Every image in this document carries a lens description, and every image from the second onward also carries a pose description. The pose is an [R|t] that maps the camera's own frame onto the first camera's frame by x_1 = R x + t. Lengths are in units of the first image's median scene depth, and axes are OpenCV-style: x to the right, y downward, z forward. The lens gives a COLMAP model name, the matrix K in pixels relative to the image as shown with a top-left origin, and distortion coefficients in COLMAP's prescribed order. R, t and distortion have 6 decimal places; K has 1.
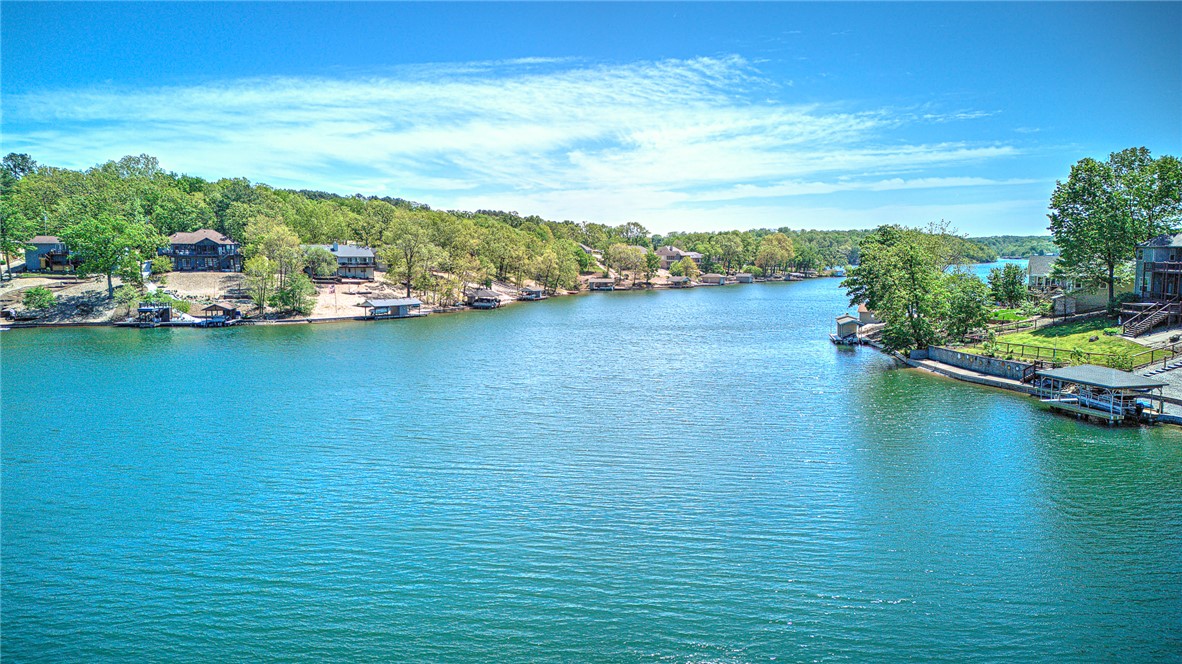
lens RADIAL K [[816.6, 0, 589.2], [0, 816.6, 412.0], [0, 0, 1]] dist [0.004392, -0.002806]
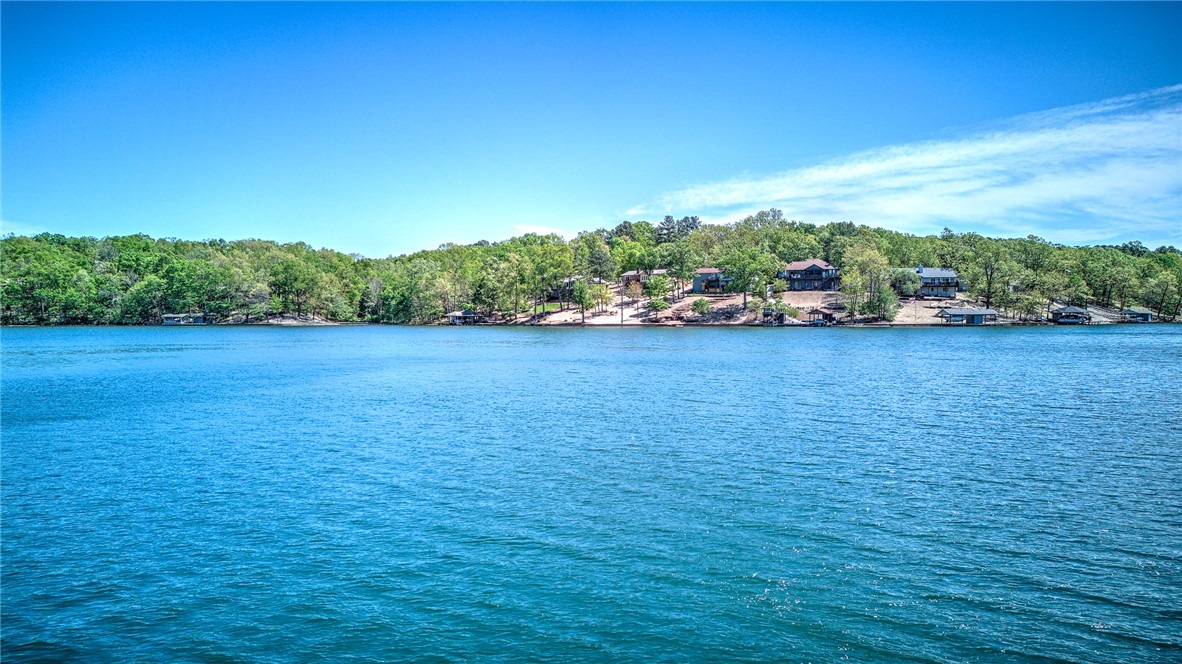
lens RADIAL K [[869.6, 0, 591.0], [0, 869.6, 332.0], [0, 0, 1]] dist [-0.003212, -0.005990]
pose [[0.774482, -0.019540, -0.632294, 0.092875], [-0.095641, 0.984417, -0.147569, 0.100430], [0.625325, 0.174762, 0.760544, -0.181269]]
